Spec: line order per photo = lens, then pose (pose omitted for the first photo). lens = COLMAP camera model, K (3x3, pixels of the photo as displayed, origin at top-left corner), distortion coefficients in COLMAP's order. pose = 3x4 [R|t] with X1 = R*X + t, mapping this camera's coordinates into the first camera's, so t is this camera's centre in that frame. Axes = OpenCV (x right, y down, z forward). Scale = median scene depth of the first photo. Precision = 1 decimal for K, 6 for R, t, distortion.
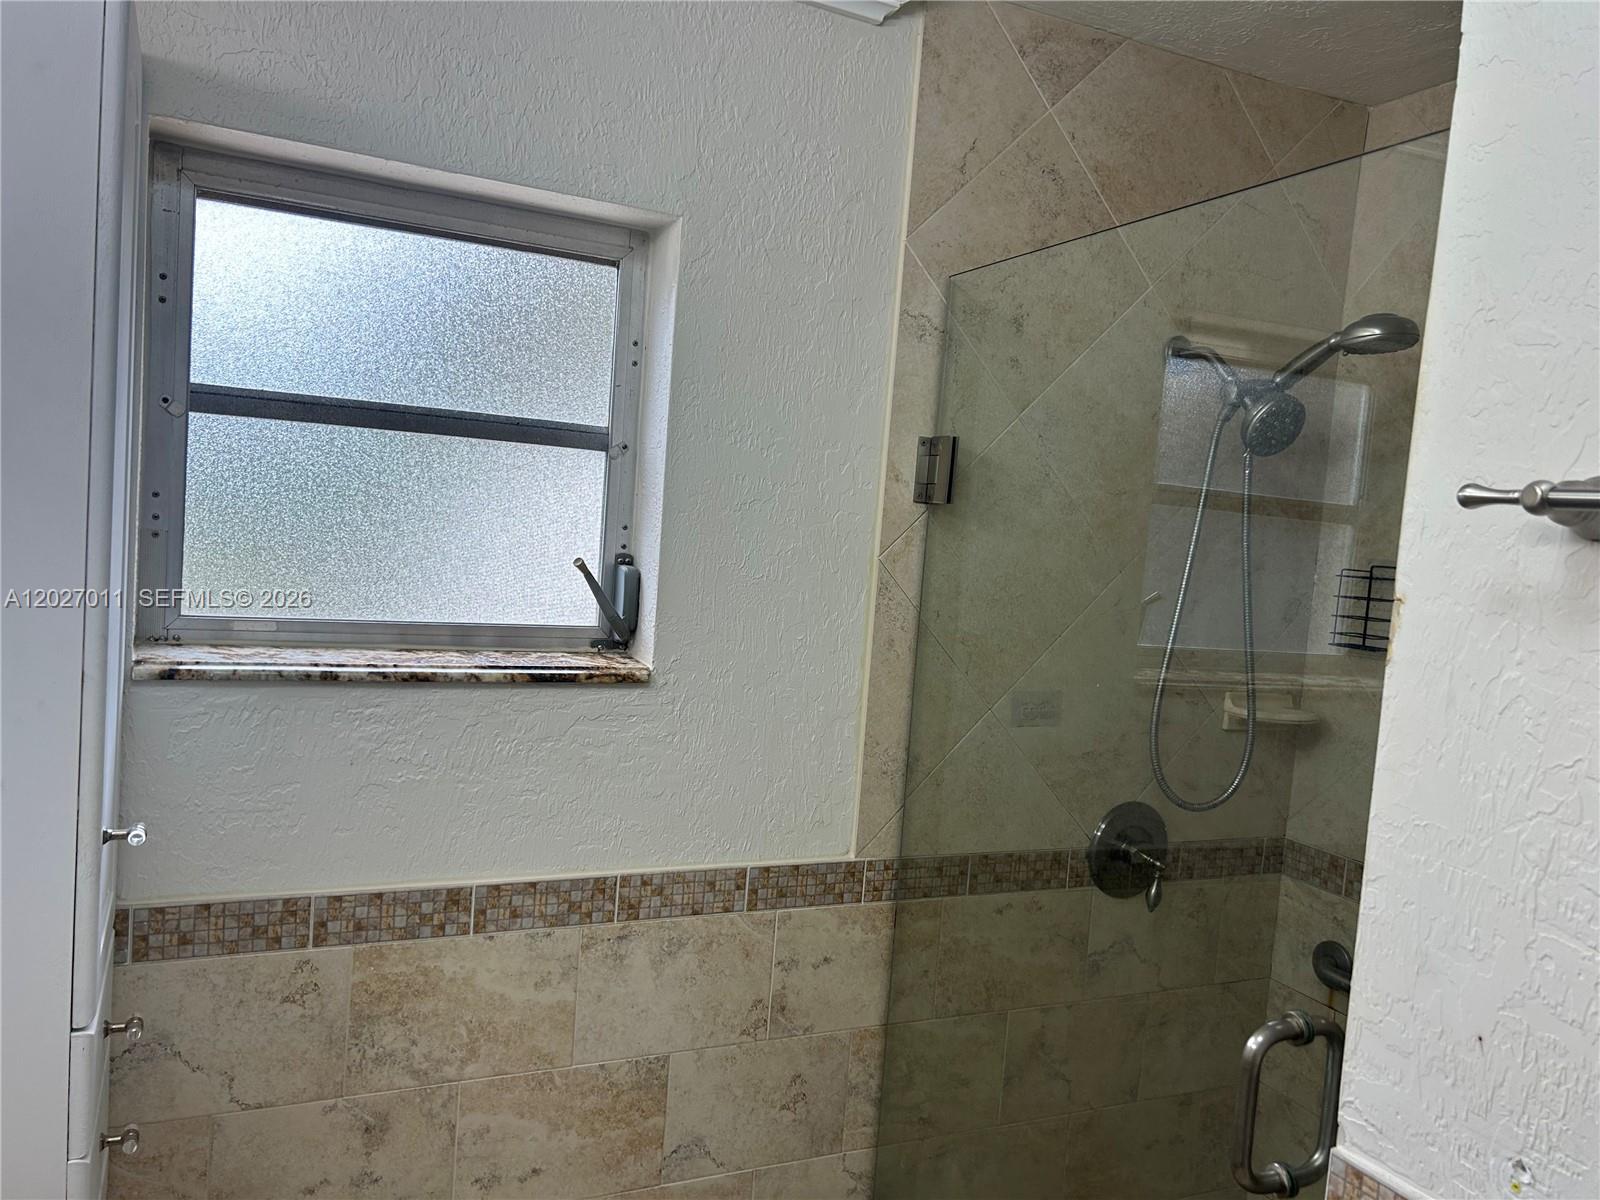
lens RADIAL K [[1197.8, 0, 788.7], [0, 1197.8, 611.4], [0, 0, 1]] dist [0.037132, -0.019074]
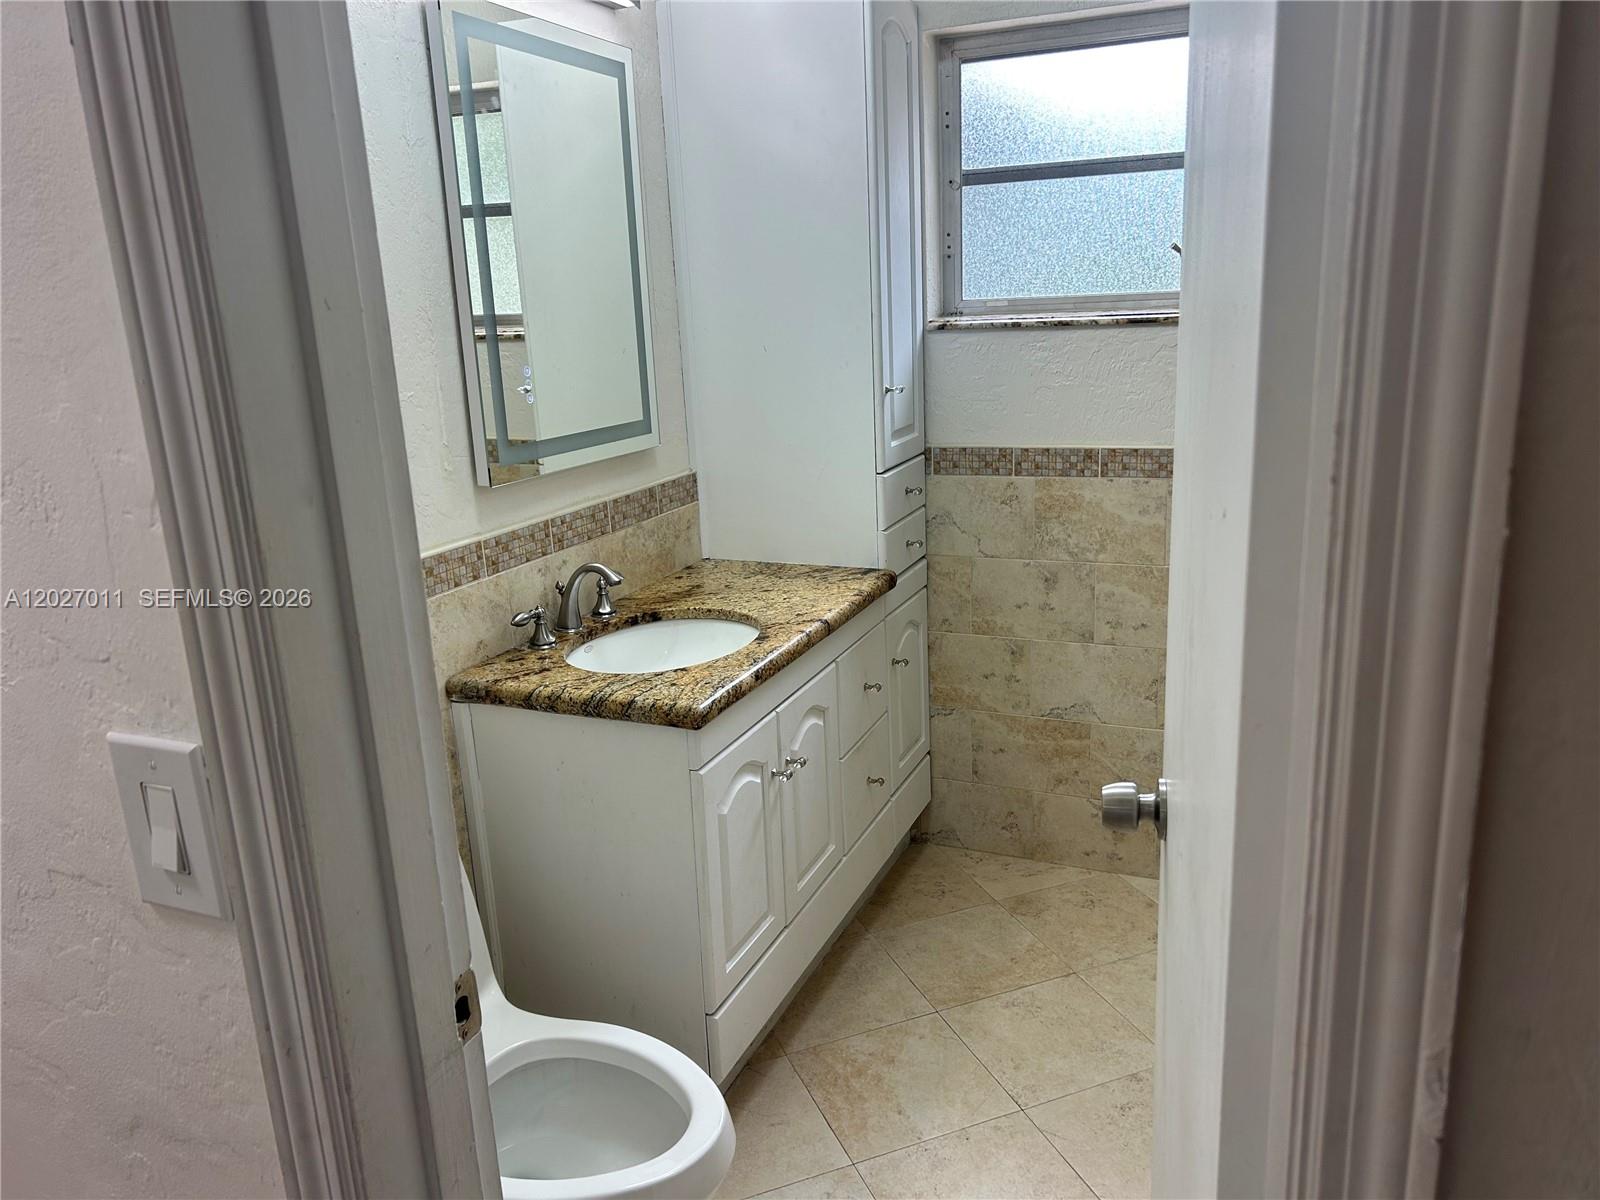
lens RADIAL K [[1197.8, 0, 798.4], [0, 1197.8, 595.8], [0, 0, 1]] dist [0.037132, -0.019074]
pose [[0.671089, 0.087822, -0.736157, 0.740008], [0.037046, 0.987746, 0.151608, 0.163533], [0.740451, -0.129014, 0.659612, -0.479144]]
